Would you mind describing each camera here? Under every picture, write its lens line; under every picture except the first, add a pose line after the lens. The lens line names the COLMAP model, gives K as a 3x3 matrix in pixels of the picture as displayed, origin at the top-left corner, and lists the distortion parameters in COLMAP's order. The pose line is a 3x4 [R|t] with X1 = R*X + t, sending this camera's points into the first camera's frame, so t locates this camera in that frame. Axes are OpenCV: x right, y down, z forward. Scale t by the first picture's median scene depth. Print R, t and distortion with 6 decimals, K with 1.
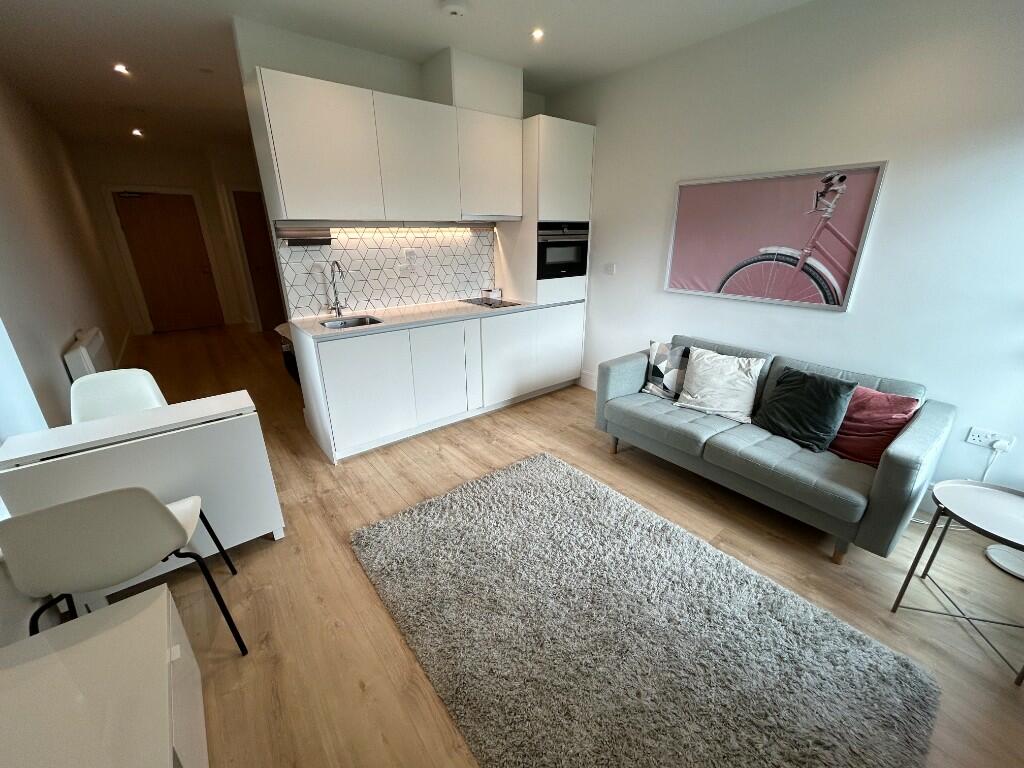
lens RADIAL K [[412.3, 0, 512.0], [0, 412.3, 384.0], [0, 0, 1]] dist [0.002822, 0.000235]
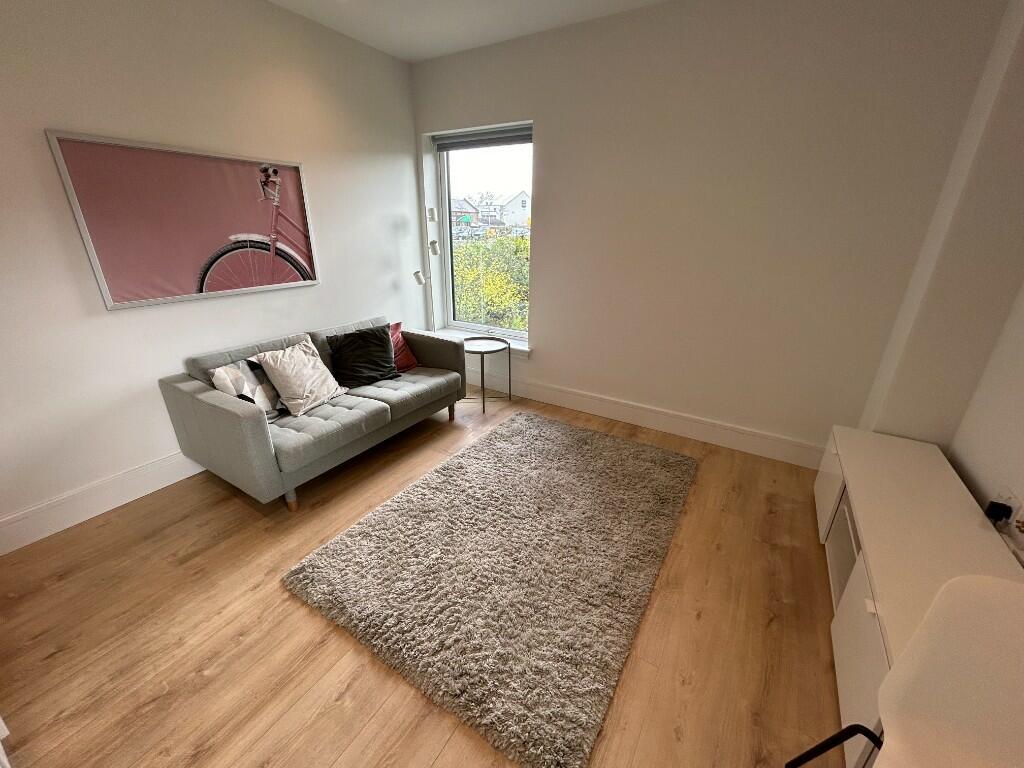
lens RADIAL K [[412.3, 0, 512.0], [0, 412.3, 384.0], [0, 0, 1]] dist [0.002822, 0.000235]
pose [[-0.337741, -0.340010, 0.877681, -0.463642], [0.321340, 0.834796, 0.447052, -0.231021], [-0.884687, 0.433022, -0.172686, 0.656077]]
